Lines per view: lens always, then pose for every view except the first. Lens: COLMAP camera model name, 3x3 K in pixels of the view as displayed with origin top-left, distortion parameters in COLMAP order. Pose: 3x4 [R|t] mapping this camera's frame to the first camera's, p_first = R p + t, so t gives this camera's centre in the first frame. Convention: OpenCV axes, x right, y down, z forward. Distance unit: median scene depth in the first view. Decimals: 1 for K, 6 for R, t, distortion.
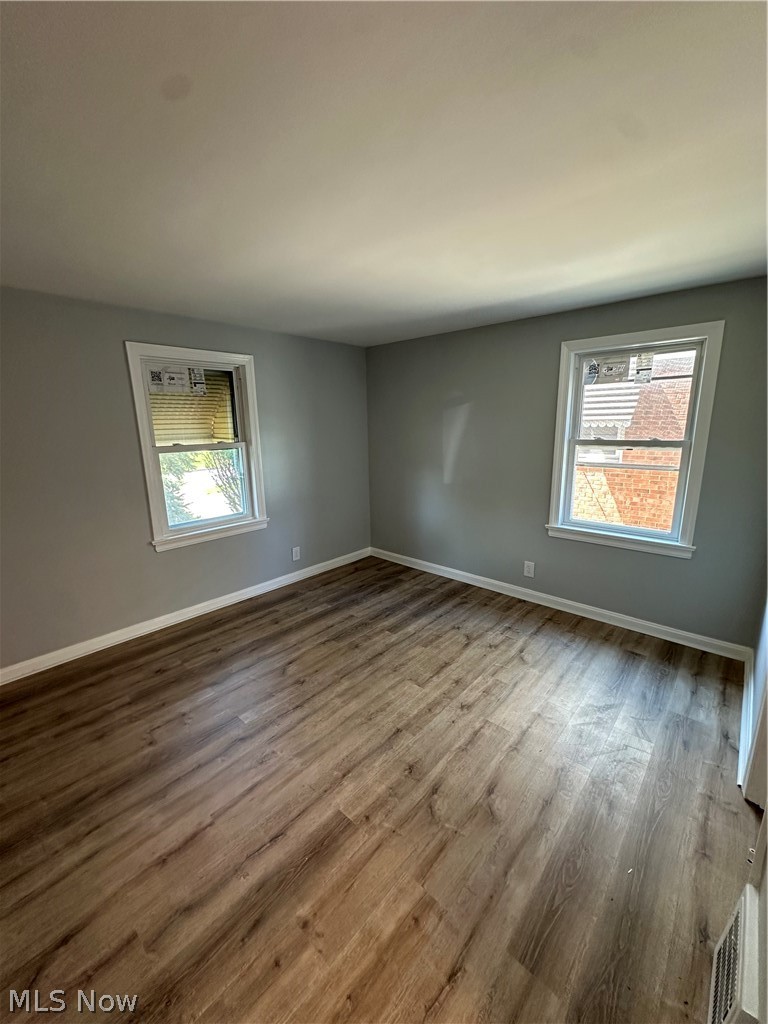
lens RADIAL K [[409.0, 0, 384.0], [0, 409.0, 512.0], [0, 0, 1]] dist [-0.007615, 0.001354]
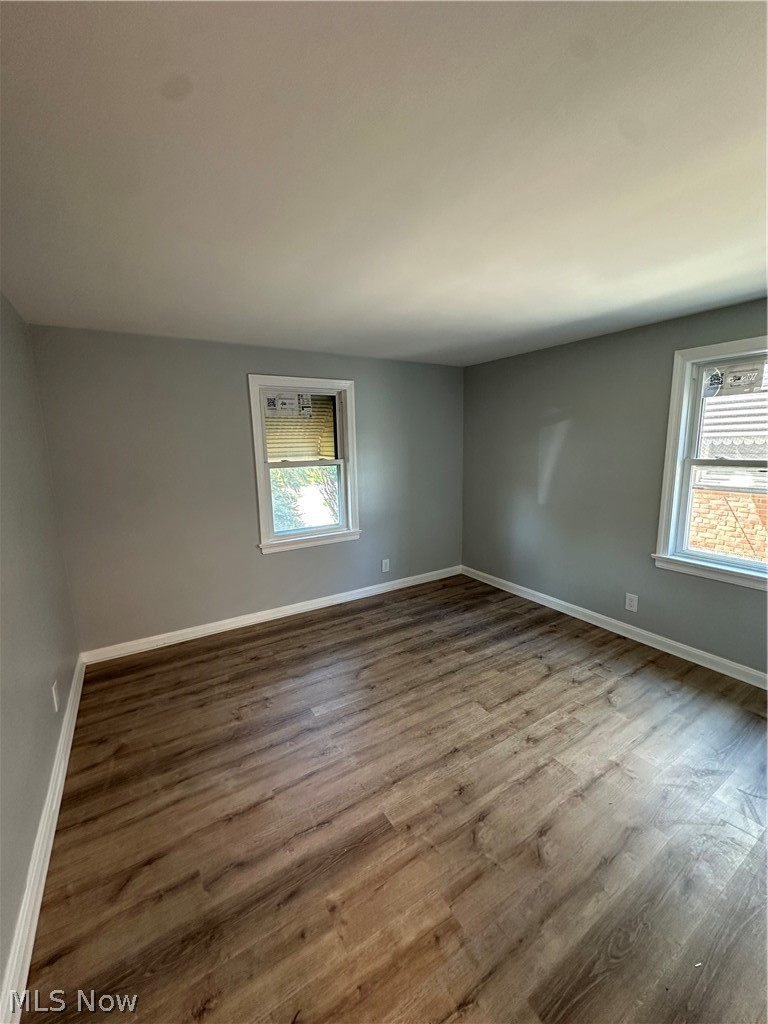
lens RADIAL K [[409.0, 0, 384.0], [0, 409.0, 512.0], [0, 0, 1]] dist [-0.007615, 0.001354]
pose [[0.961161, 0.042162, -0.272747, 0.106175], [-0.053350, 0.998006, -0.033732, 0.001185], [0.270781, 0.046973, 0.961494, -0.024104]]
